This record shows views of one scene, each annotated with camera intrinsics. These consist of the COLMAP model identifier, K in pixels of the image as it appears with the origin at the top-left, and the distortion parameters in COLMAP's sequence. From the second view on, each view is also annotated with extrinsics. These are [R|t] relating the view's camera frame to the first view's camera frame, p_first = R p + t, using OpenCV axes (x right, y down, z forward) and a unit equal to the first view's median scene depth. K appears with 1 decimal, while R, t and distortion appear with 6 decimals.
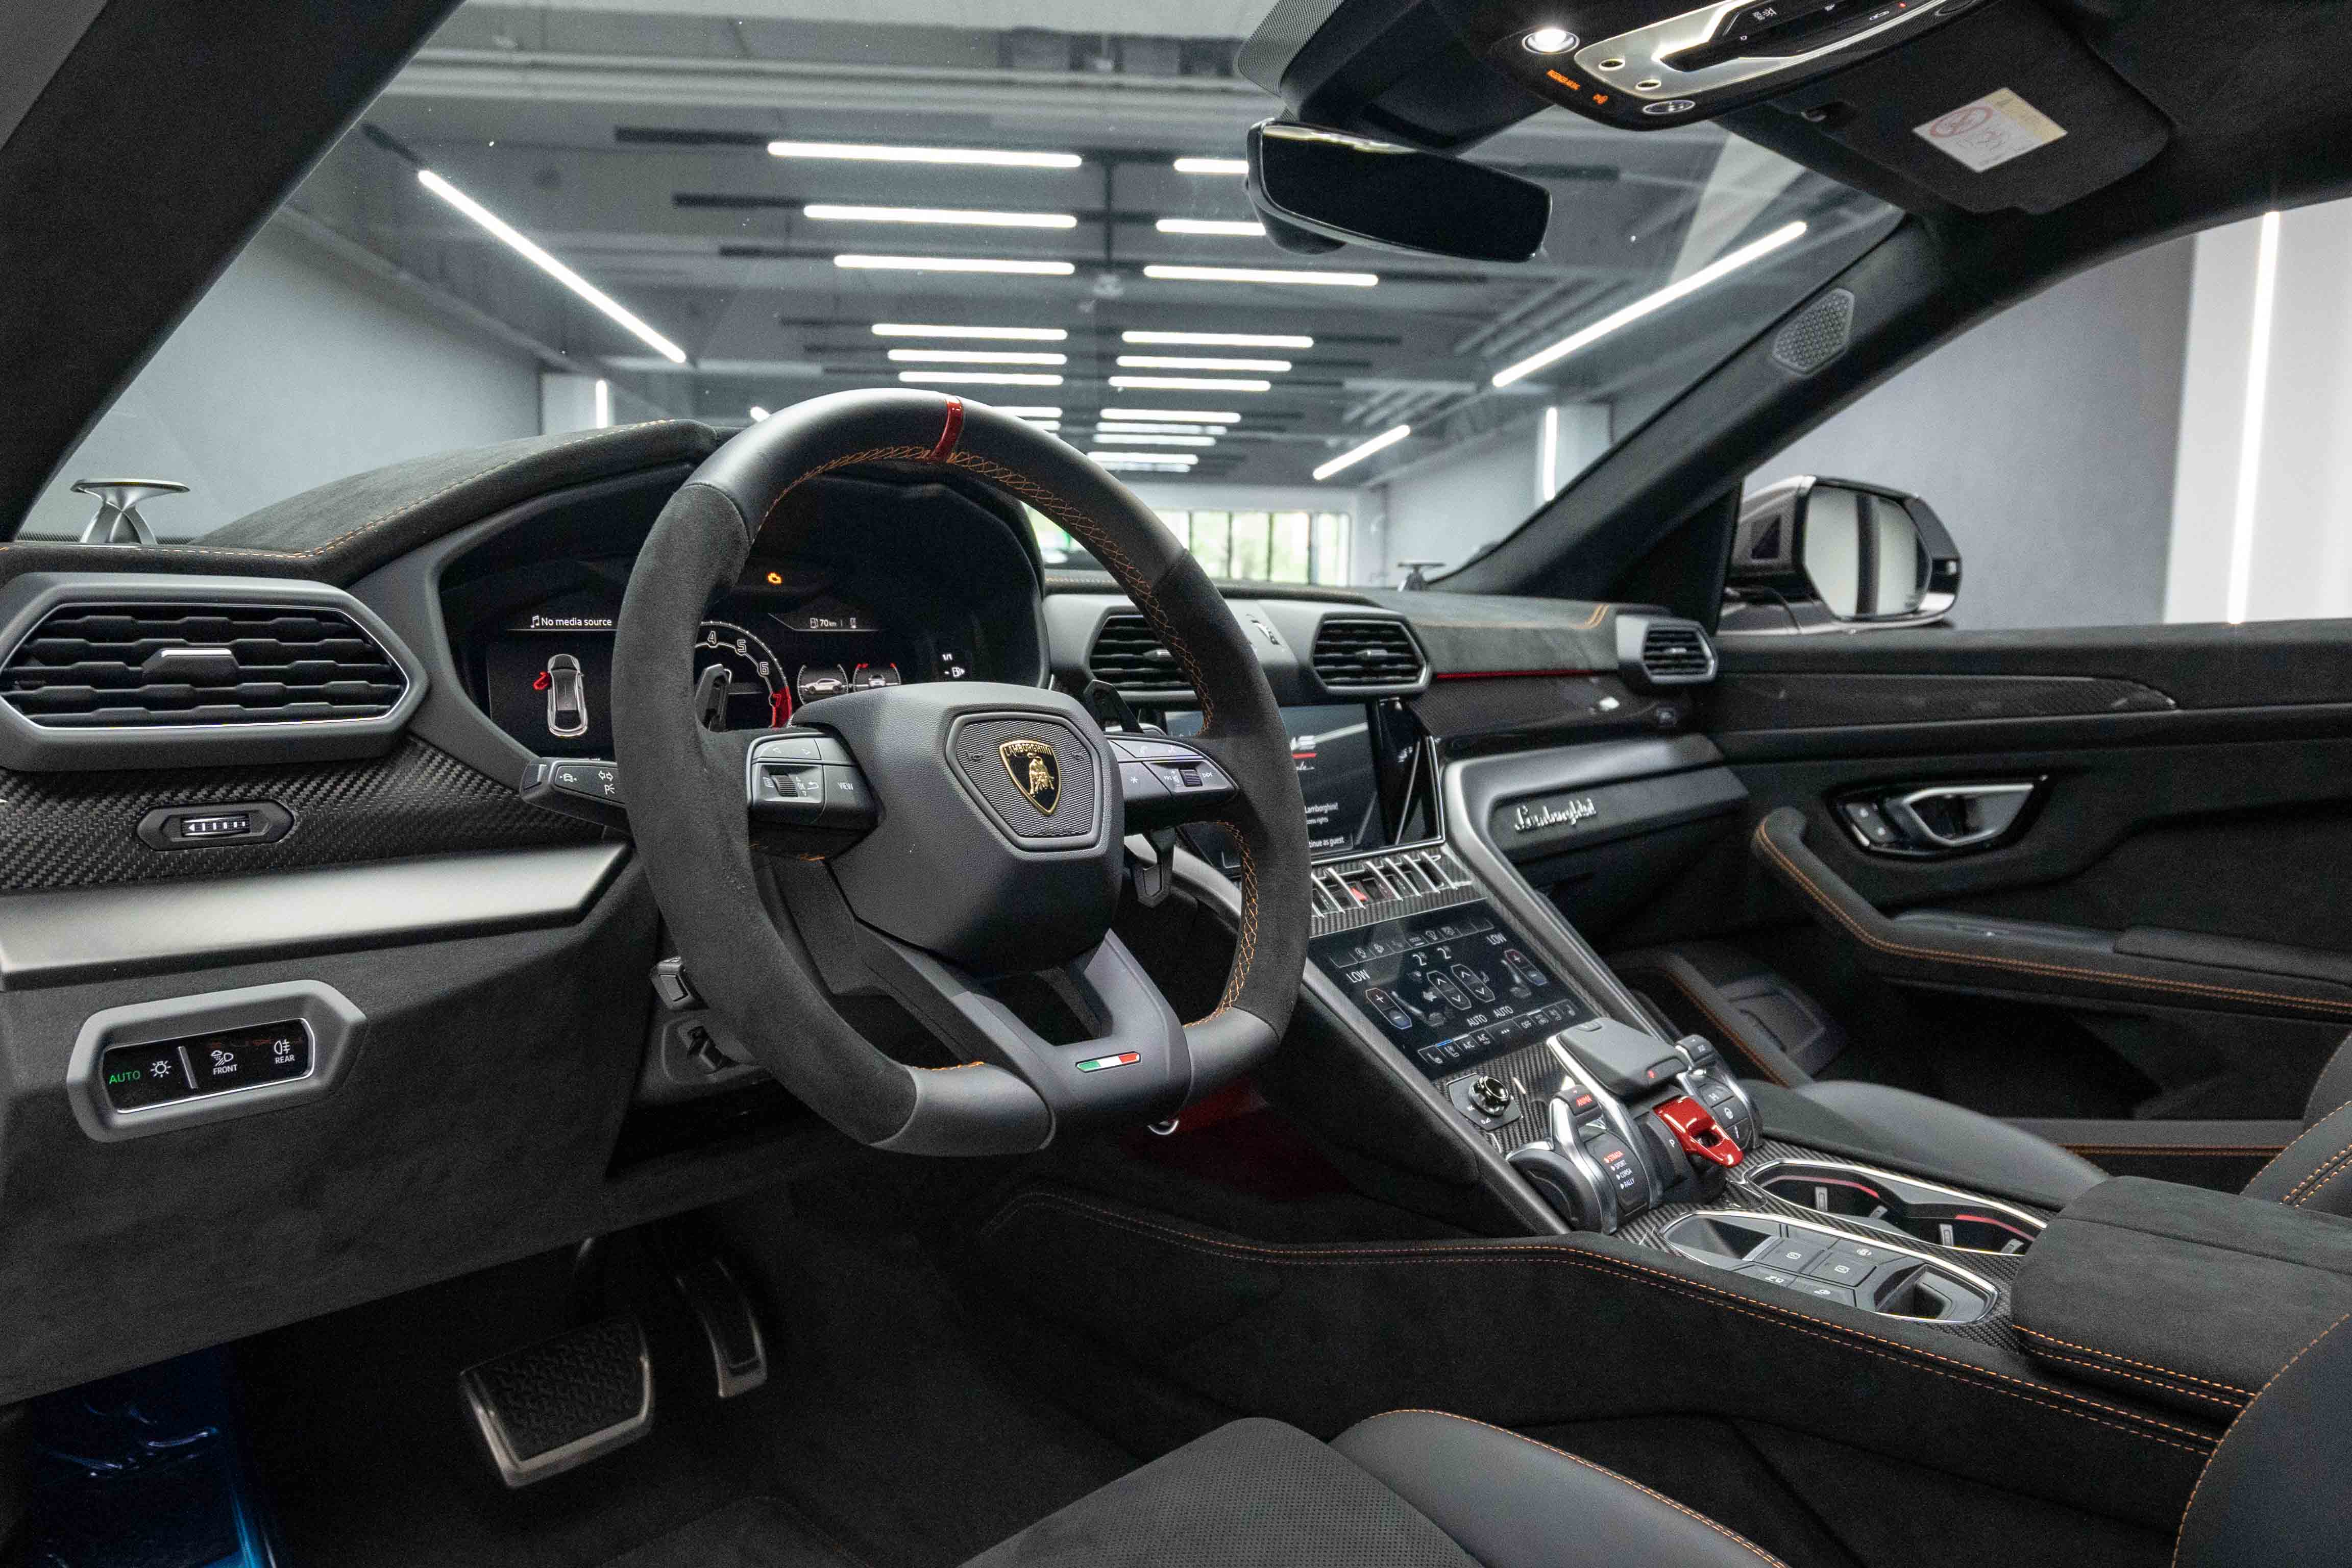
lens RADIAL K [[1624.0, 0, 1176.0], [0, 1624.0, 784.0], [0, 0, 1]] dist [-0.005371, -0.005237]
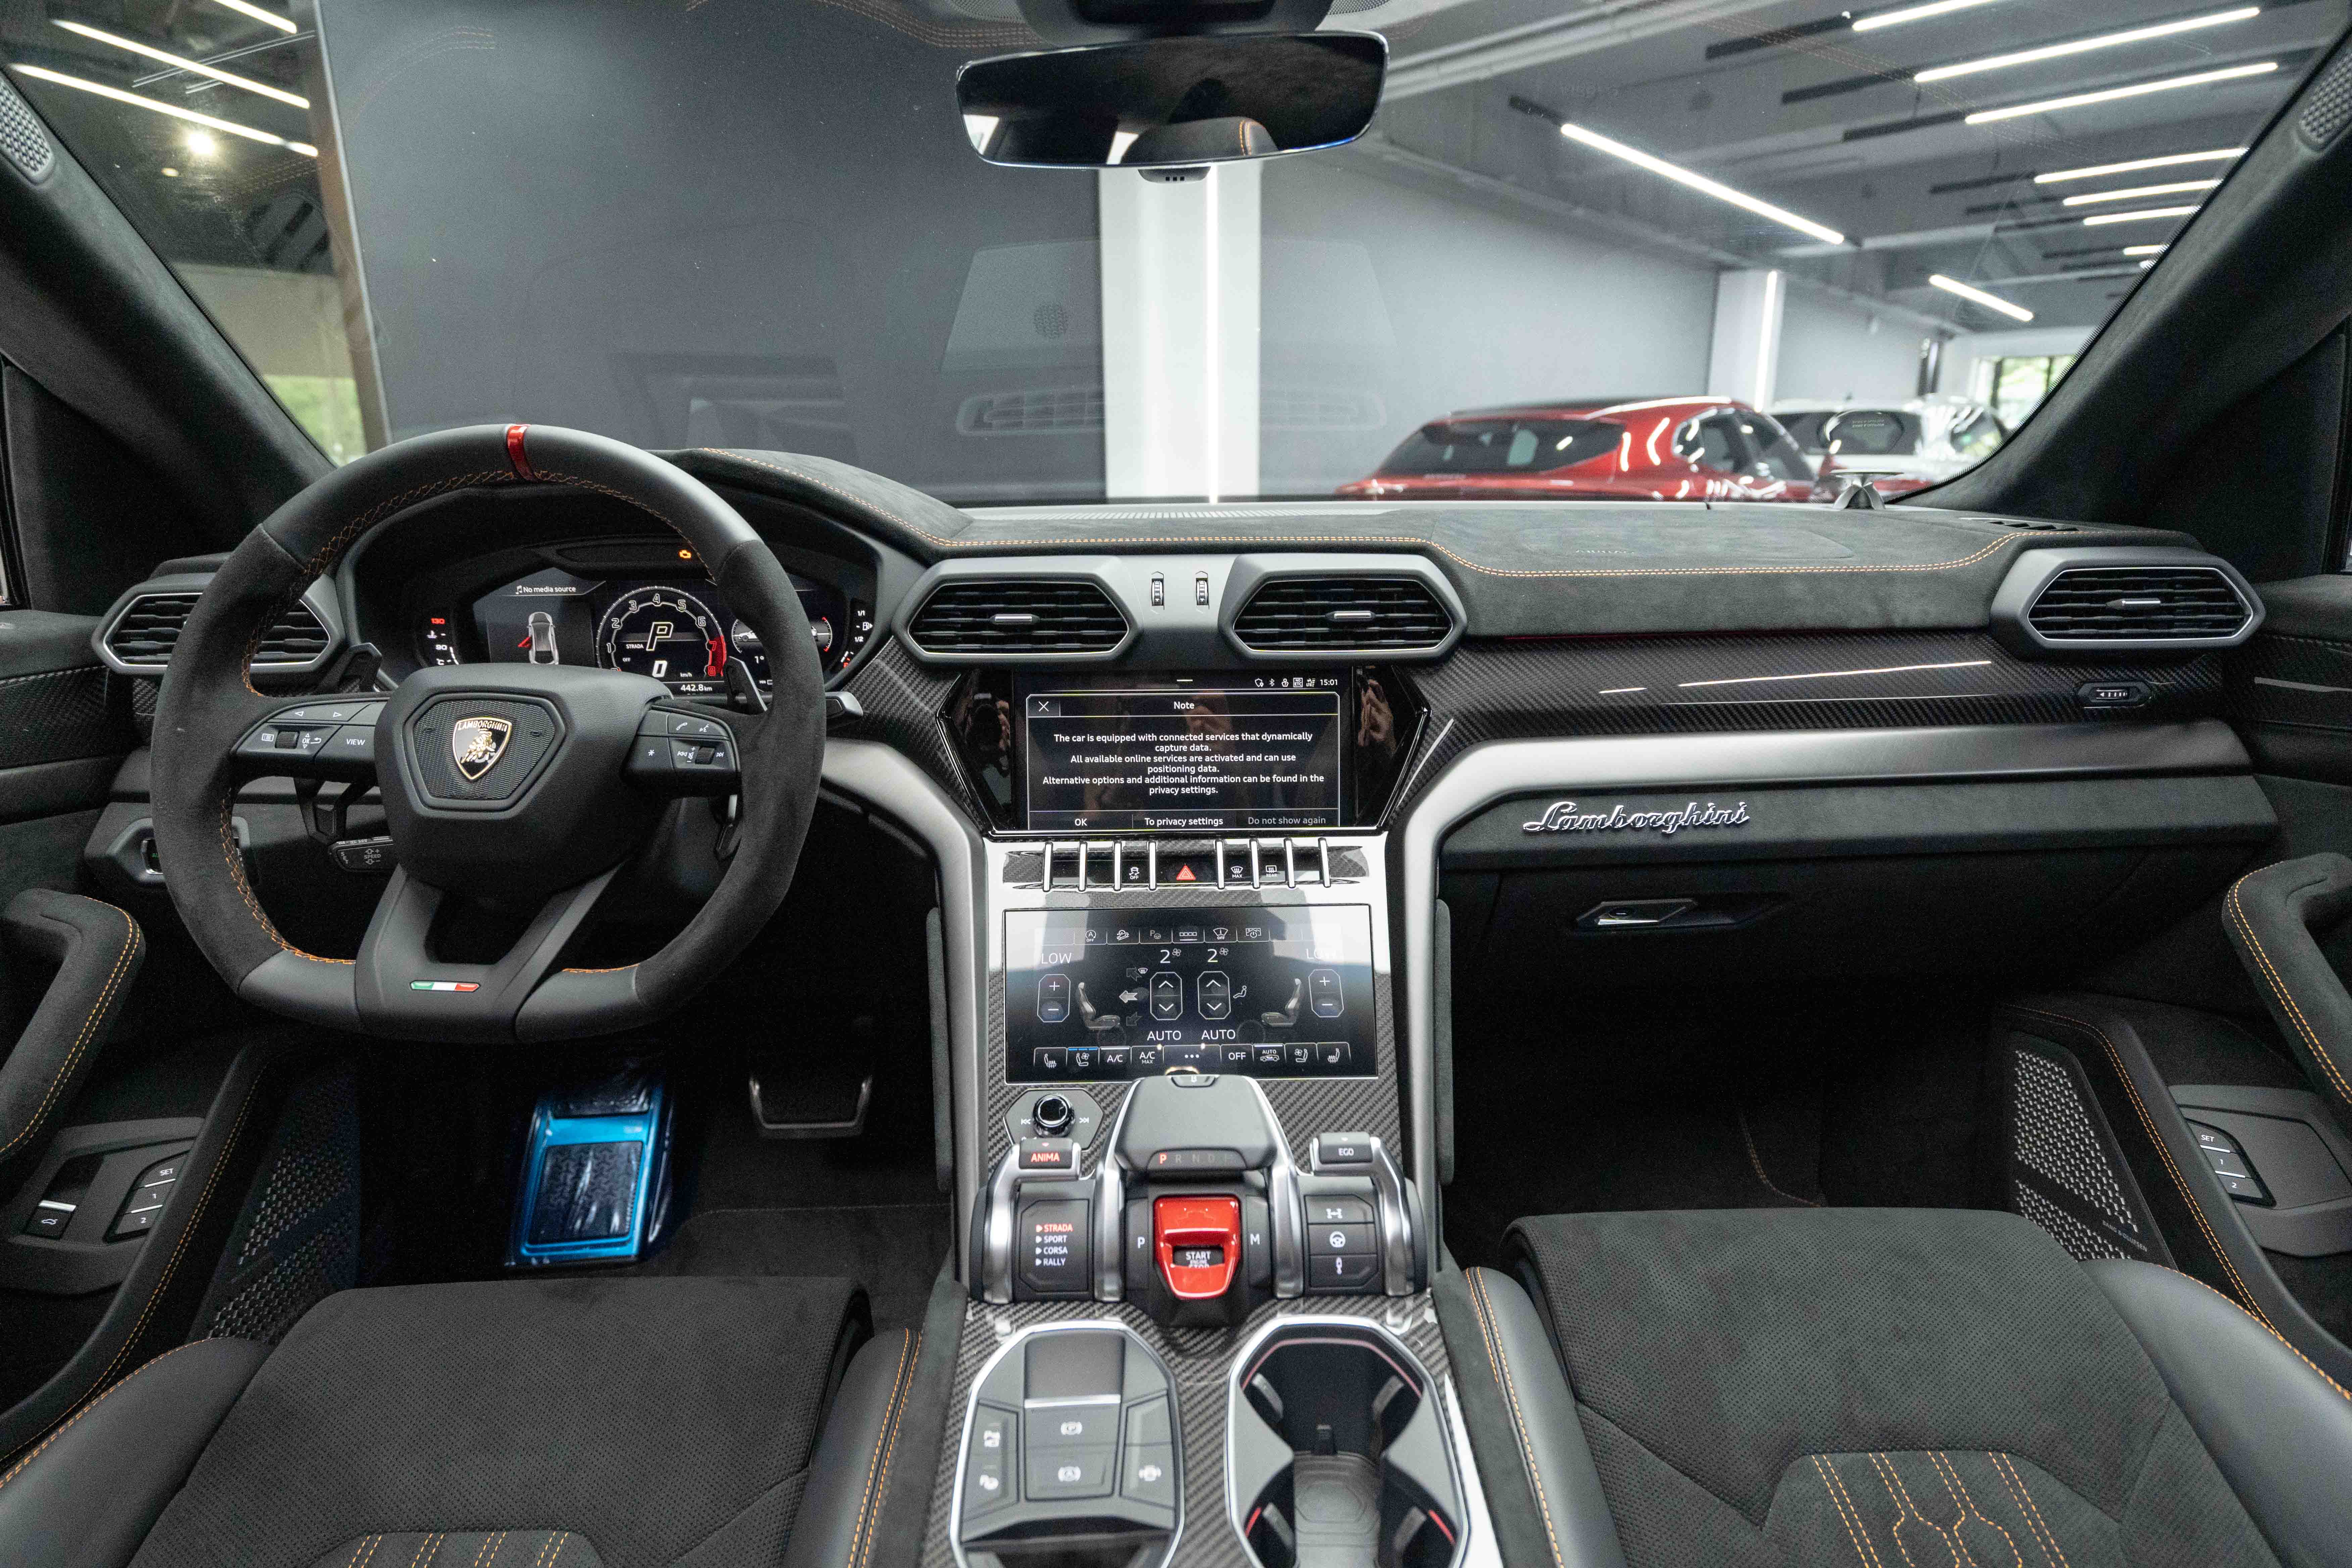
lens RADIAL K [[1265.0, 0, 1176.0], [0, 1265.0, 784.0], [0, 0, 1]] dist [0.002863, 0.001379]
pose [[0.671603, 0.152530, -0.725041, 0.503939], [-0.050587, 0.985736, 0.160515, -0.082233], [0.739182, -0.071125, 0.669740, 0.384503]]
